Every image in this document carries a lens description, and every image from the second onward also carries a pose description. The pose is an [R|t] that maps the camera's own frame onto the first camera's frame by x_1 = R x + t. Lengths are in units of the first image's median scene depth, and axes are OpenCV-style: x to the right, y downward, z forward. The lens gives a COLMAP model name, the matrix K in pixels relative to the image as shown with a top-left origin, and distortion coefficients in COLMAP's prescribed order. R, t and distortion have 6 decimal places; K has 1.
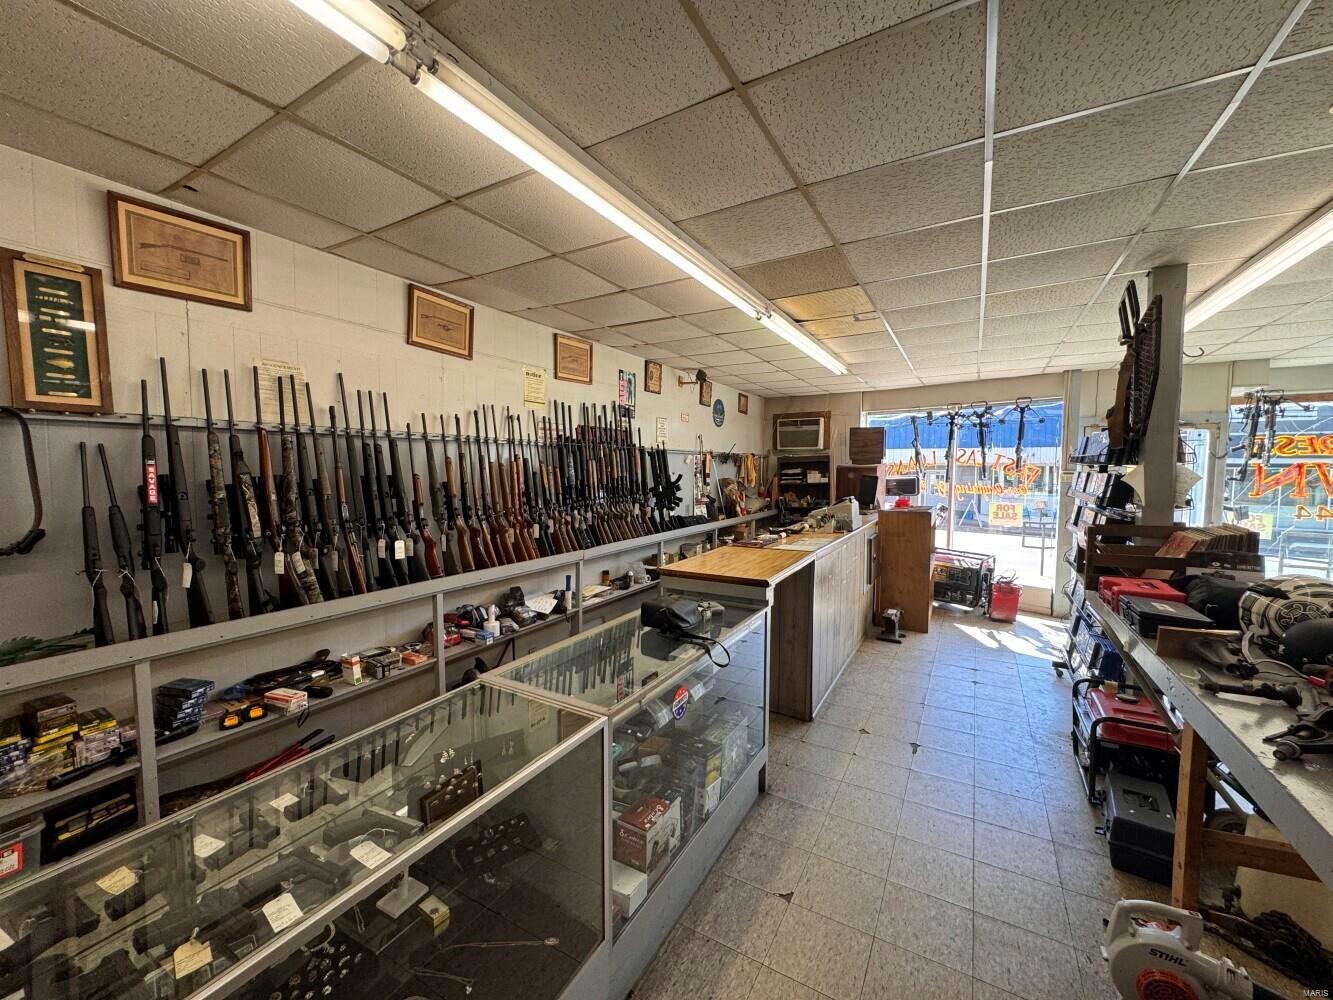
lens RADIAL K [[528.3, 0, 664.4], [0, 528.3, 506.0], [0, 0, 1]] dist [-0.002754, 0.000675]
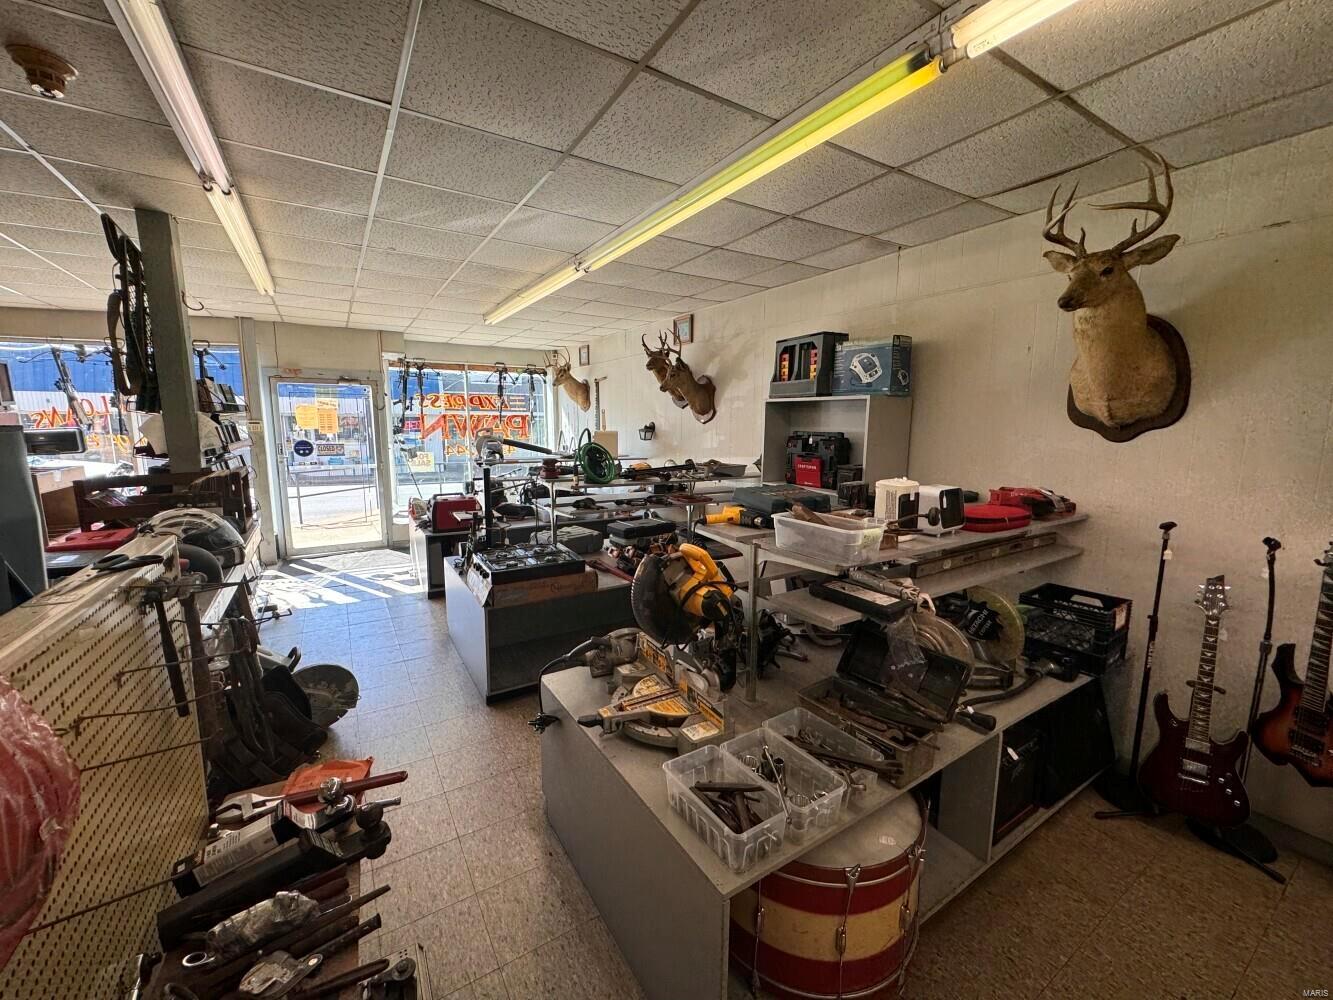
lens RADIAL K [[528.3, 0, 664.3], [0, 528.3, 498.2], [0, 0, 1]] dist [-0.002754, 0.000675]
pose [[0.470274, -0.130866, 0.872764, 0.224917], [0.062021, 0.991400, 0.115236, 0.011144], [-0.880338, -0.000062, 0.474346, -0.146310]]
